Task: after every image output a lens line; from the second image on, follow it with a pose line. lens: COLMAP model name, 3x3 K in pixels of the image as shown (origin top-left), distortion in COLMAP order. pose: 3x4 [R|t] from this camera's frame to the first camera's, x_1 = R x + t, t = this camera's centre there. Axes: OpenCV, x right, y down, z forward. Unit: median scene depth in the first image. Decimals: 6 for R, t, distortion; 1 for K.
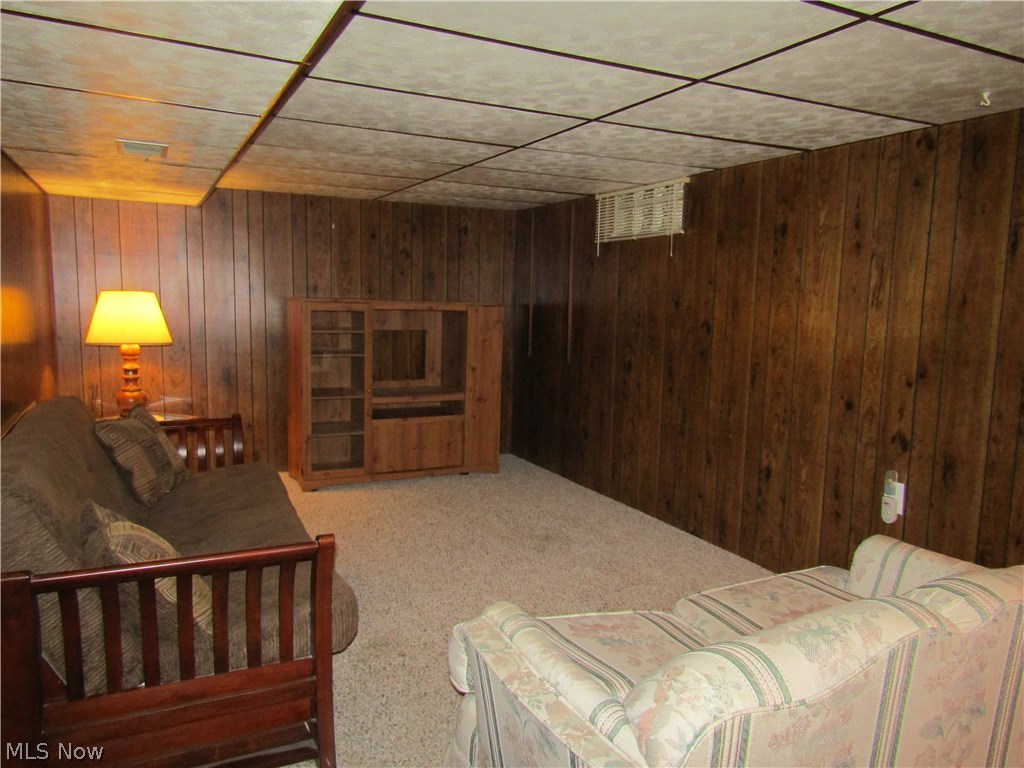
lens RADIAL K [[723.3, 0, 510.3], [0, 723.3, 384.9], [0, 0, 1]] dist [-0.015018, 0.009557]
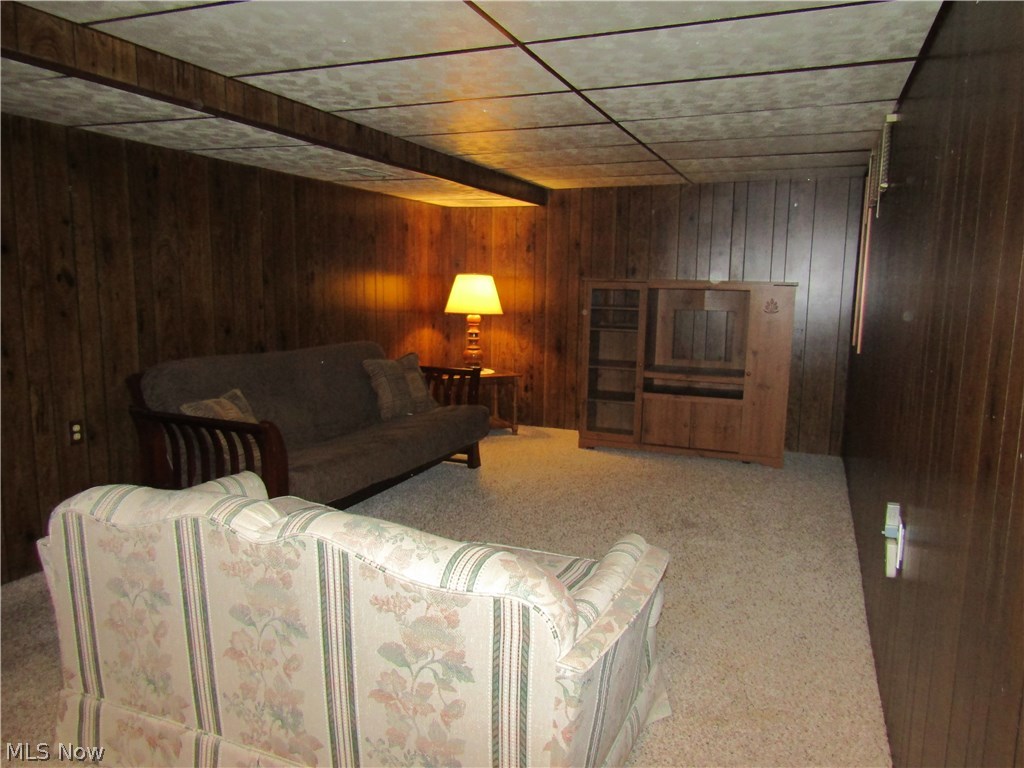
lens RADIAL K [[723.3, 0, 505.4], [0, 723.3, 388.8], [0, 0, 1]] dist [-0.015018, 0.009557]
pose [[0.643229, 0.097301, -0.759466, 0.484406], [-0.089699, 0.994639, 0.051461, 0.006071], [0.760401, 0.035022, 0.648509, 0.154509]]
